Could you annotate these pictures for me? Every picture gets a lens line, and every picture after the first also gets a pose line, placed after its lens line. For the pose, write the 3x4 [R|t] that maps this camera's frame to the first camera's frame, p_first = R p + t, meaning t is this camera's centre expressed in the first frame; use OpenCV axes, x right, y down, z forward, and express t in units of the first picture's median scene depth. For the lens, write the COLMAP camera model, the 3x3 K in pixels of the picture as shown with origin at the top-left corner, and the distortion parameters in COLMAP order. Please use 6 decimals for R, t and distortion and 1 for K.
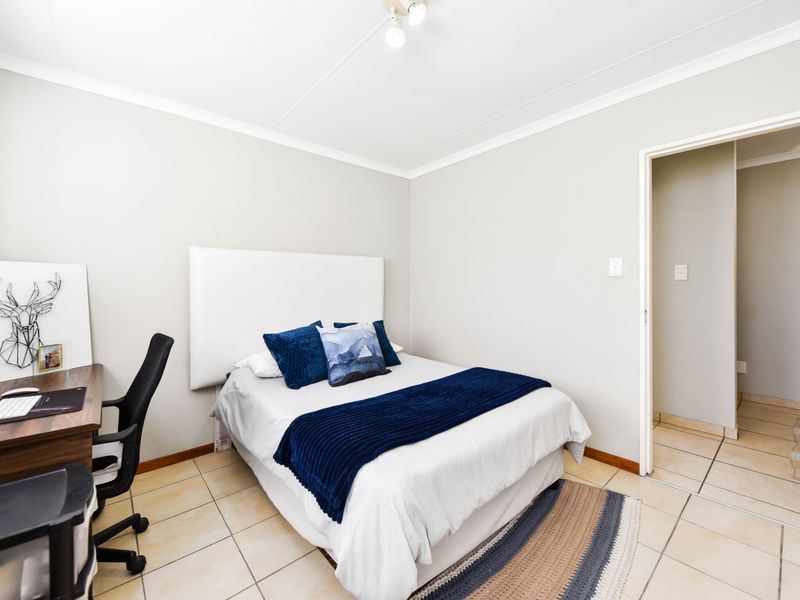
lens RADIAL K [[340.6, 0, 400.1], [0, 340.6, 297.4], [0, 0, 1]] dist [0.014519, -0.000161]
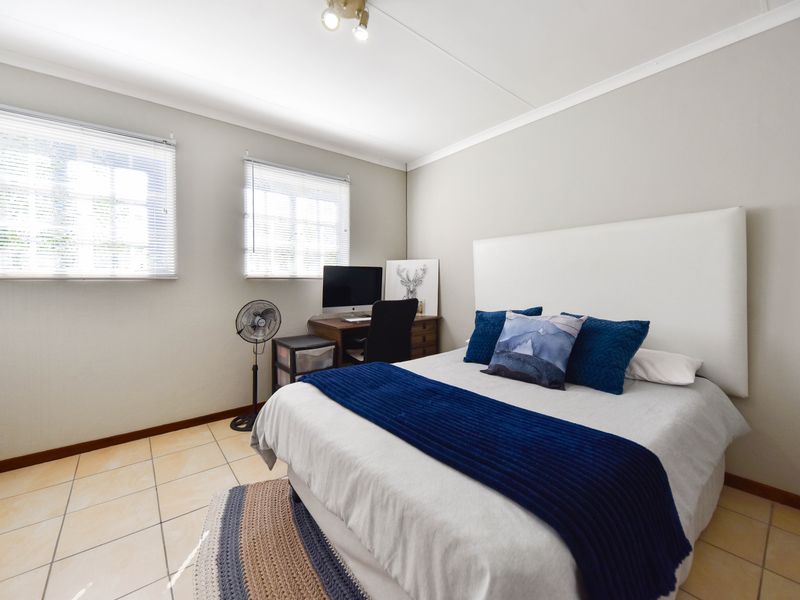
lens RADIAL K [[340.6, 0, 398.0], [0, 340.6, 297.4], [0, 0, 1]] dist [0.014519, -0.000161]
pose [[-0.040132, 0.050240, -0.997931, 0.830907], [-0.043829, 0.997685, 0.051990, 0.018110], [0.998233, 0.045825, -0.037837, 0.880317]]
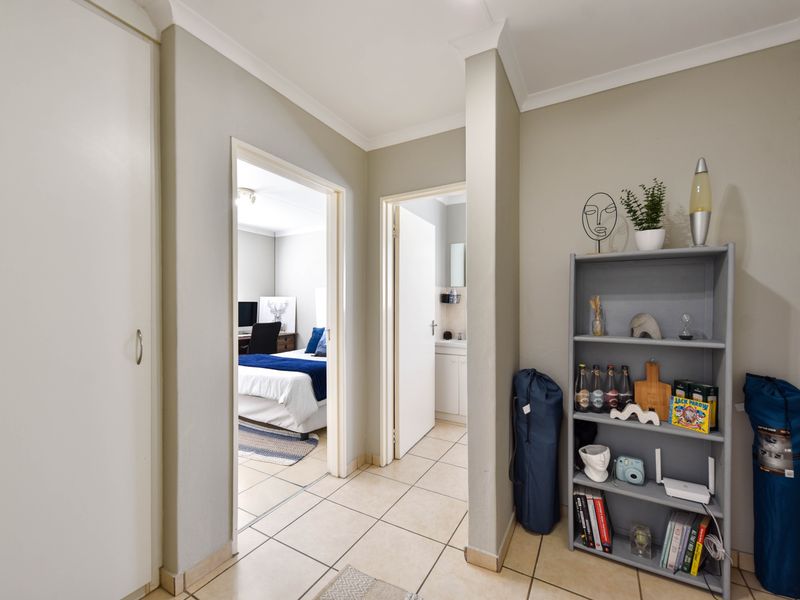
lens RADIAL K [[340.6, 0, 398.8], [0, 340.6, 303.1], [0, 0, 1]] dist [0.014519, -0.000161]
pose [[0.320601, -0.002824, -0.947210, 1.980065], [-0.047172, 0.998707, -0.018944, -0.033119], [0.946039, 0.050755, 0.320053, 0.918560]]
